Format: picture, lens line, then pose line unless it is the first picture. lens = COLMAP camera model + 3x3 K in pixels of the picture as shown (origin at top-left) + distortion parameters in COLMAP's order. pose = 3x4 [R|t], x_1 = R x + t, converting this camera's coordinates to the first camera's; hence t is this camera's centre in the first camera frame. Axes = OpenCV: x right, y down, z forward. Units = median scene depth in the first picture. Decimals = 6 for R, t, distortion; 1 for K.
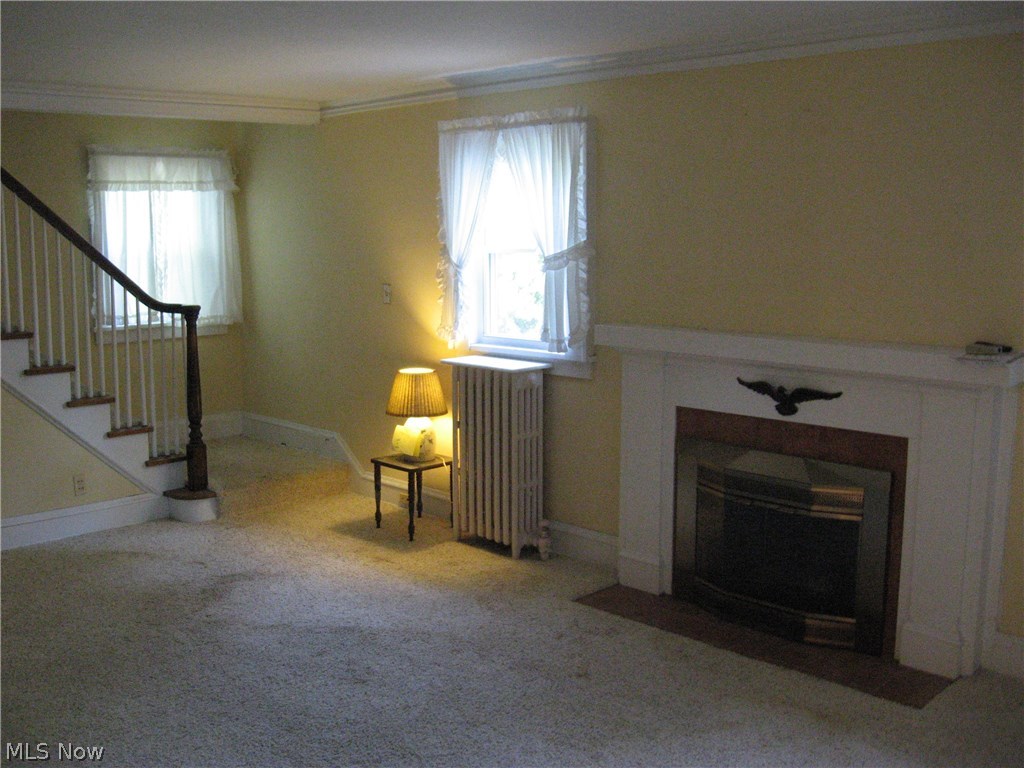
lens RADIAL K [[1093.2, 0, 512.0], [0, 1093.2, 384.0], [0, 0, 1]] dist [-0.123116, -0.008875]
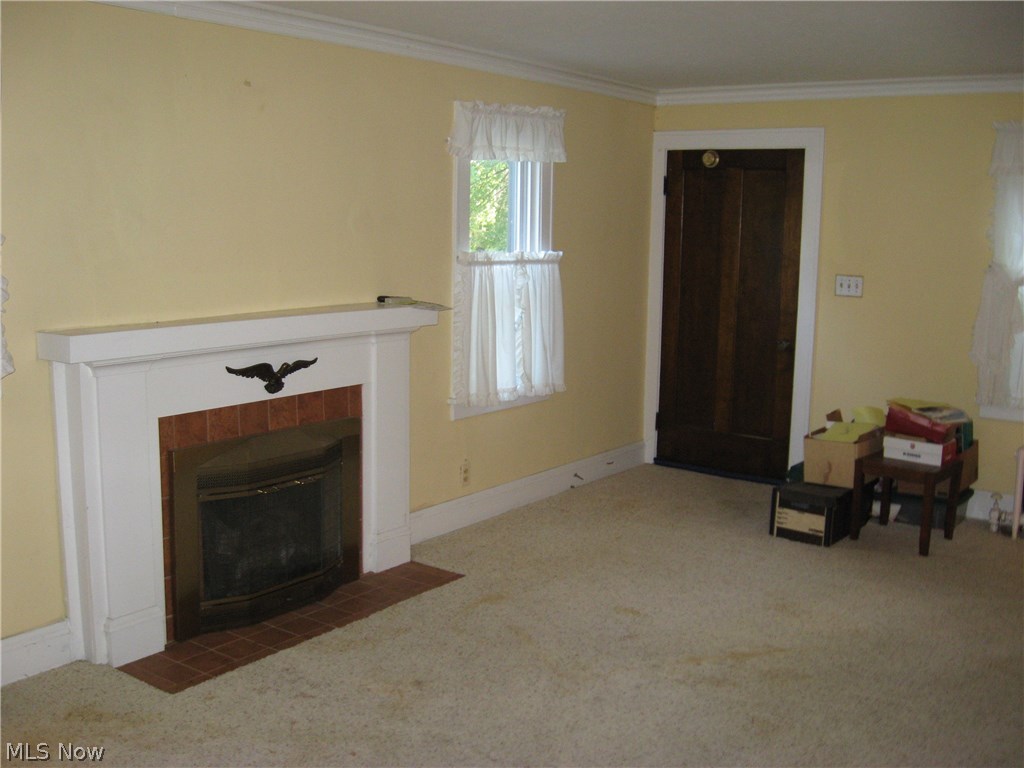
lens RADIAL K [[1093.2, 0, 512.0], [0, 1093.2, 384.0], [0, 0, 1]] dist [-0.123116, -0.008875]
pose [[-0.181667, -0.161616, 0.969988, -0.743100], [0.104123, 0.977695, 0.182401, -0.136586], [-0.977832, 0.134134, -0.160787, 0.938477]]
